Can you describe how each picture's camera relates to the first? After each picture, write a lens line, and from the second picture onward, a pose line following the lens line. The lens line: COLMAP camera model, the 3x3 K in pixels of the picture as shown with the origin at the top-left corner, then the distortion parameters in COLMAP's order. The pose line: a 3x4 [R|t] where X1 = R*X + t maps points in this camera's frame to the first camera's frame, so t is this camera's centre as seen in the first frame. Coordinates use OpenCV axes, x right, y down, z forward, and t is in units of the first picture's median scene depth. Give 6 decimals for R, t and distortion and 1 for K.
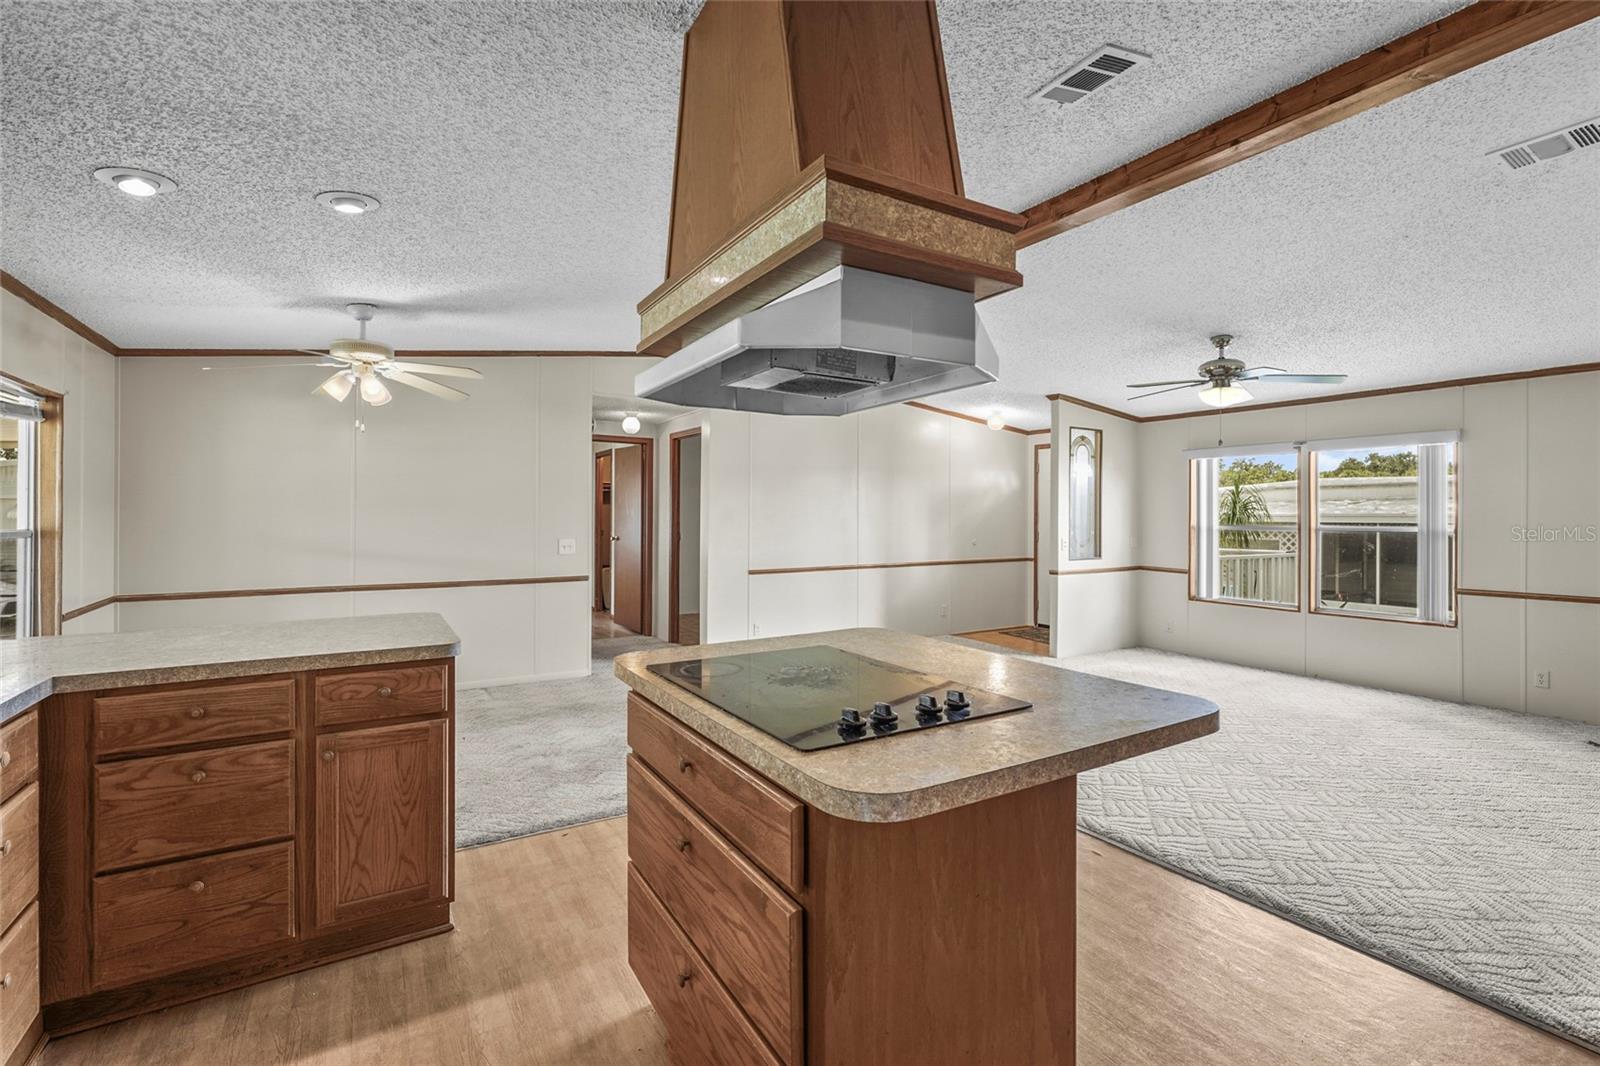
lens RADIAL K [[723.2, 0, 809.2], [0, 723.2, 518.3], [0, 0, 1]] dist [-0.002695, 0.000094]
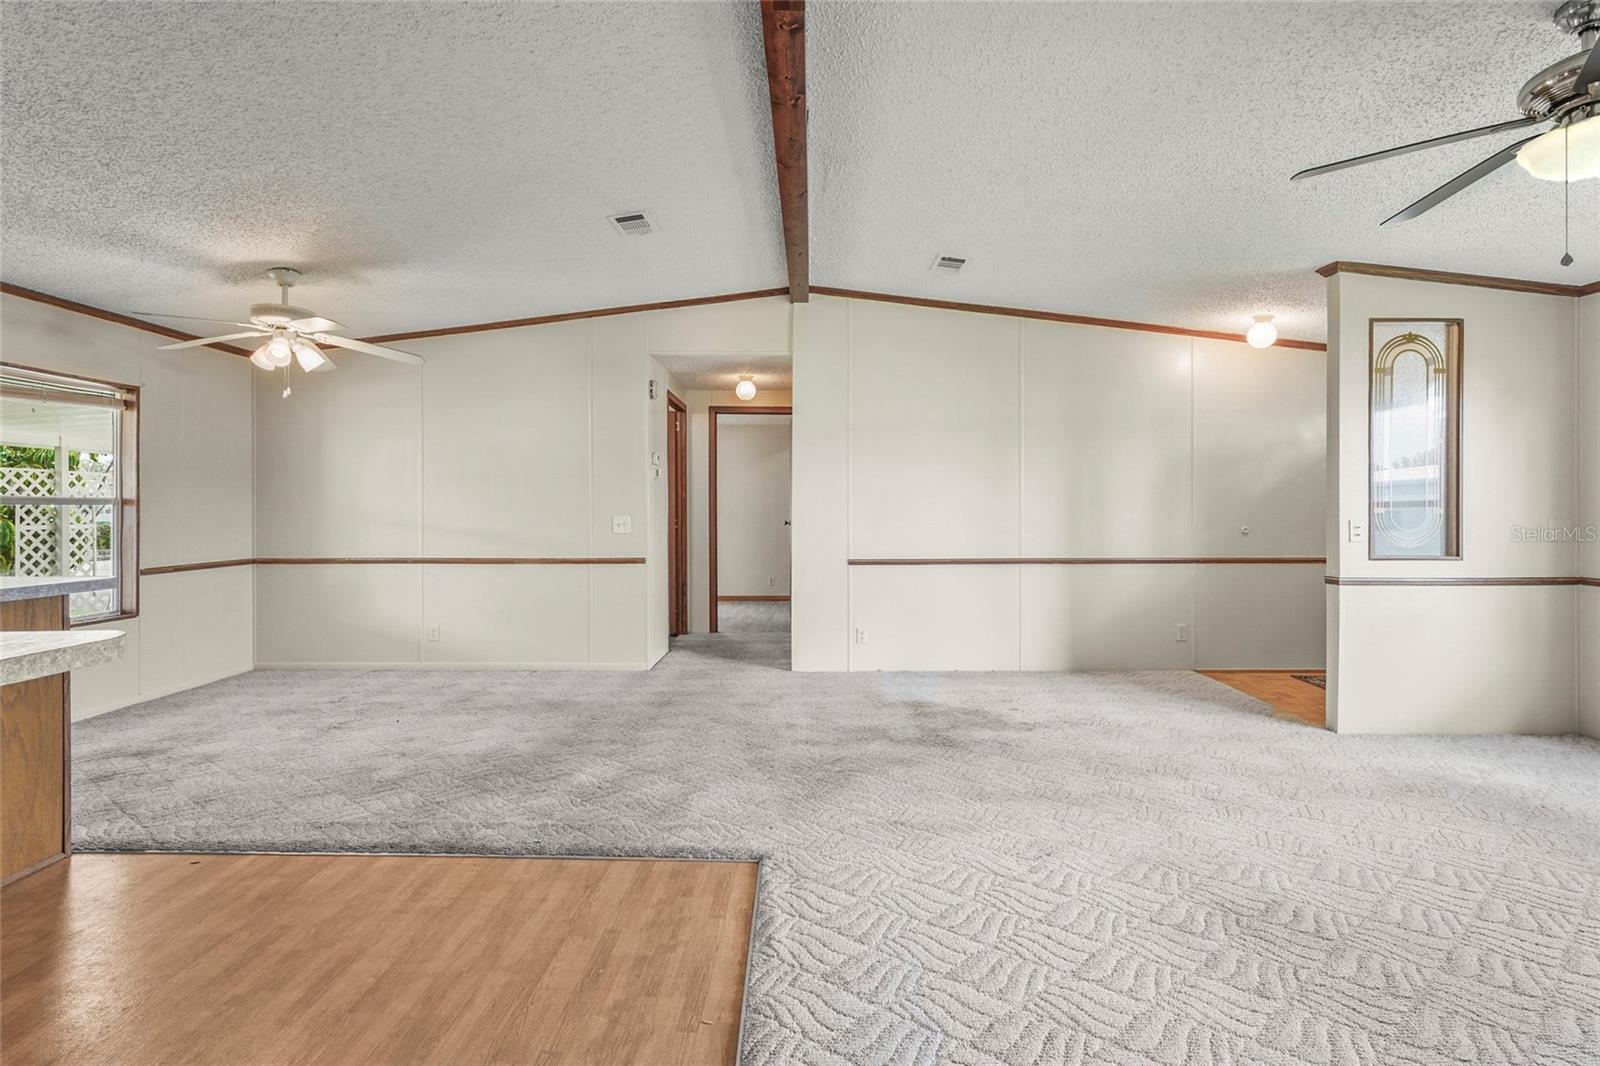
lens RADIAL K [[723.2, 0, 805.8], [0, 723.2, 513.1], [0, 0, 1]] dist [-0.002695, 0.000094]
pose [[0.846193, -0.003486, -0.532865, 0.931434], [0.000770, 0.999986, -0.005319, 0.079903], [0.532876, 0.004090, 0.846184, 0.971367]]
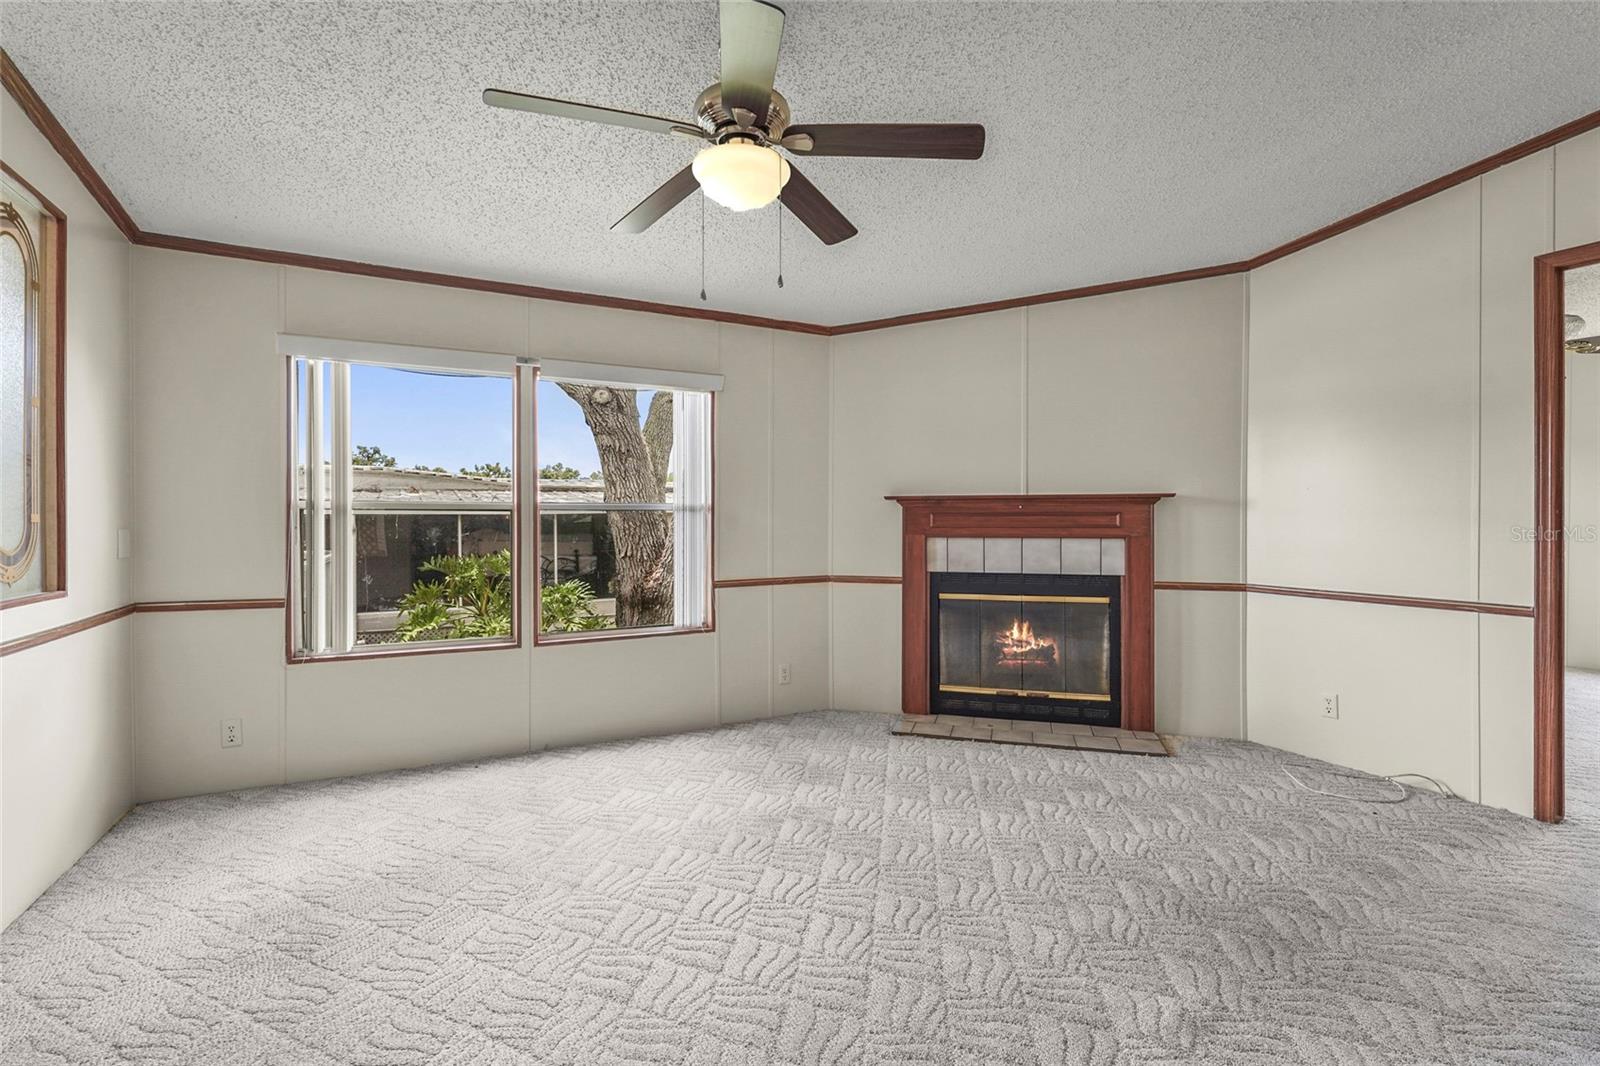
lens RADIAL K [[723.2, 0, 796.5], [0, 723.2, 521.3], [0, 0, 1]] dist [-0.002695, 0.000094]
pose [[0.091984, -0.007213, 0.995734, 0.327250], [0.006058, 0.999959, 0.006684, 0.070285], [-0.995742, 0.005418, 0.092024, 2.098655]]
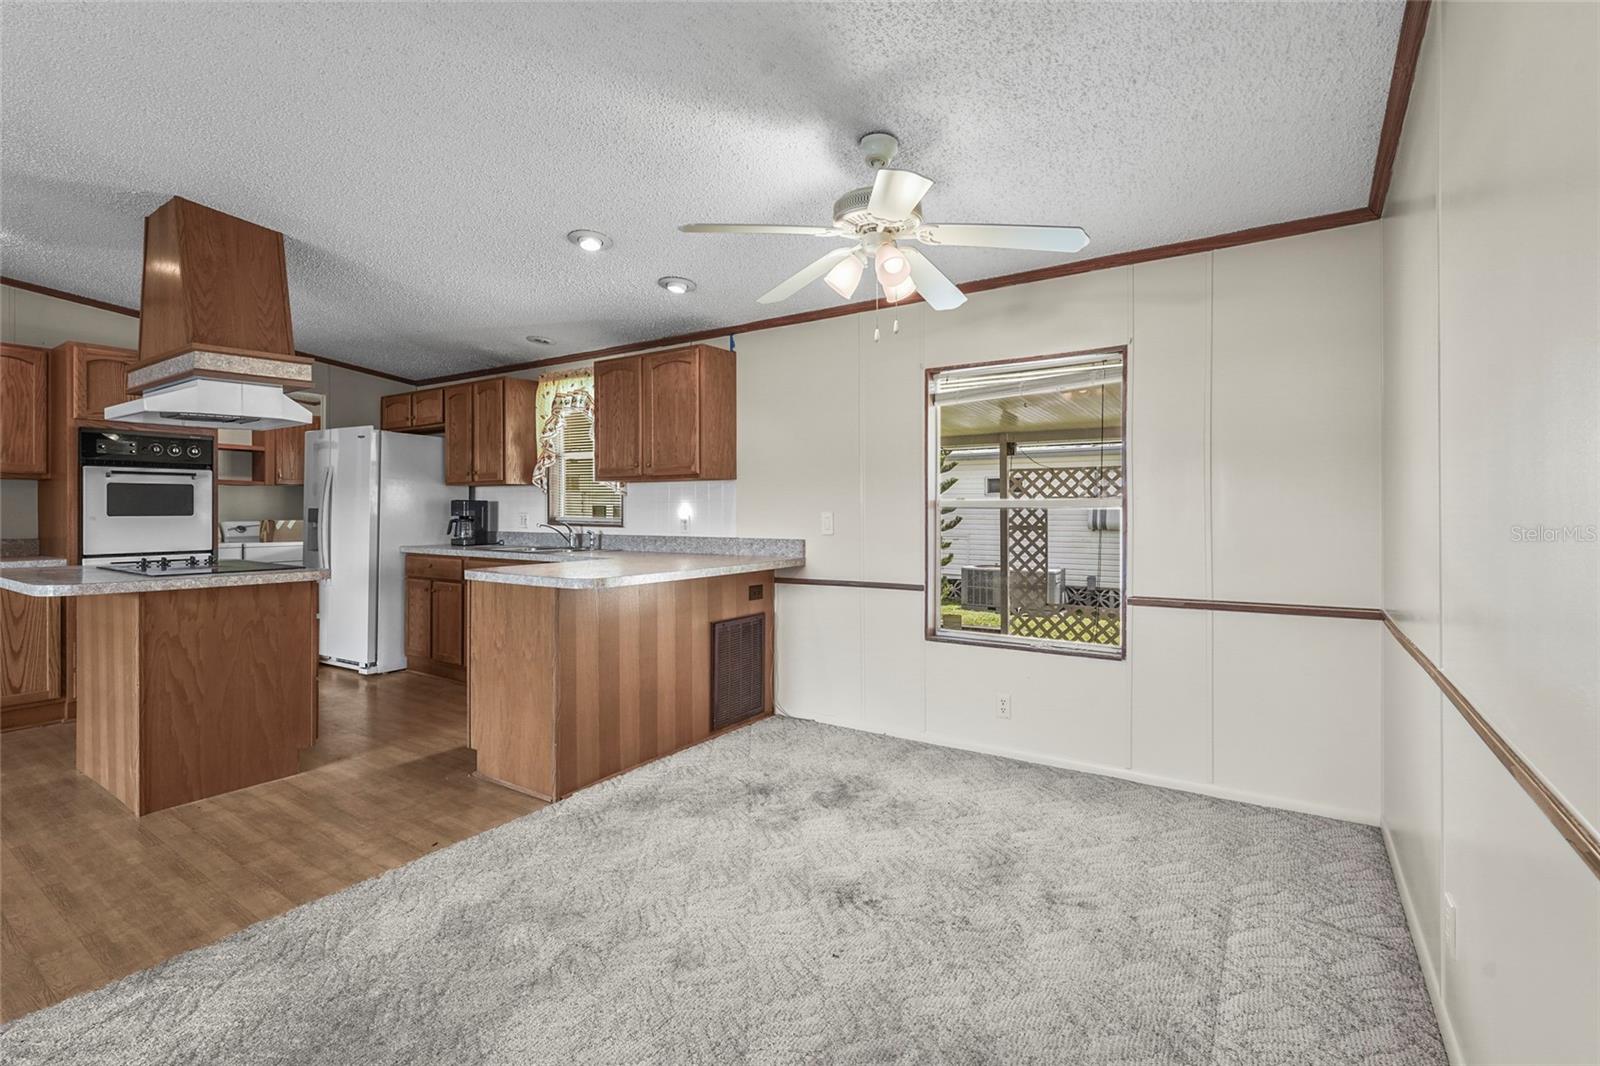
lens RADIAL K [[723.2, 0, 804.7], [0, 723.2, 513.6], [0, 0, 1]] dist [-0.002695, 0.000094]
pose [[-0.910524, -0.000865, -0.413455, -0.544125], [-0.004538, 0.999958, 0.007902, 0.046701], [0.413431, 0.009071, -0.910490, 2.790855]]
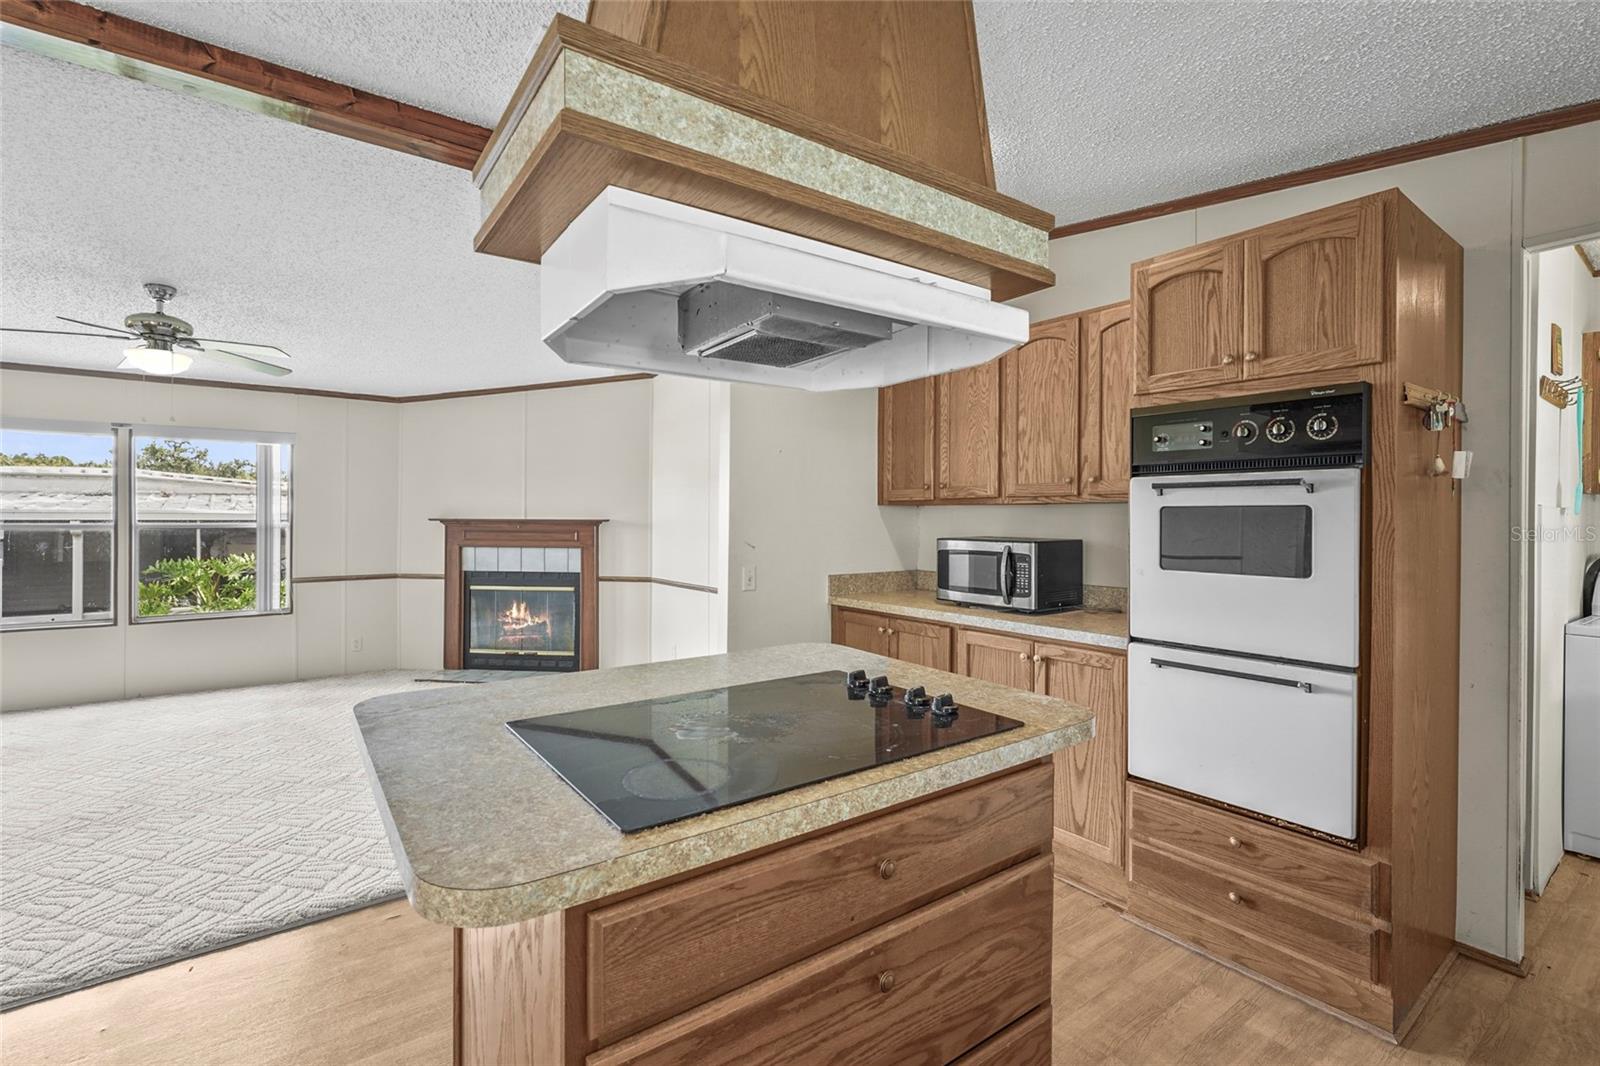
lens RADIAL K [[723.2, 0, 788.2], [0, 723.2, 522.8], [0, 0, 1]] dist [-0.002695, 0.000094]
pose [[-0.077787, -0.011235, 0.996907, -0.631173], [-0.001064, 0.999937, 0.011186, -0.000245], [-0.996969, -0.000191, -0.077794, 0.835647]]
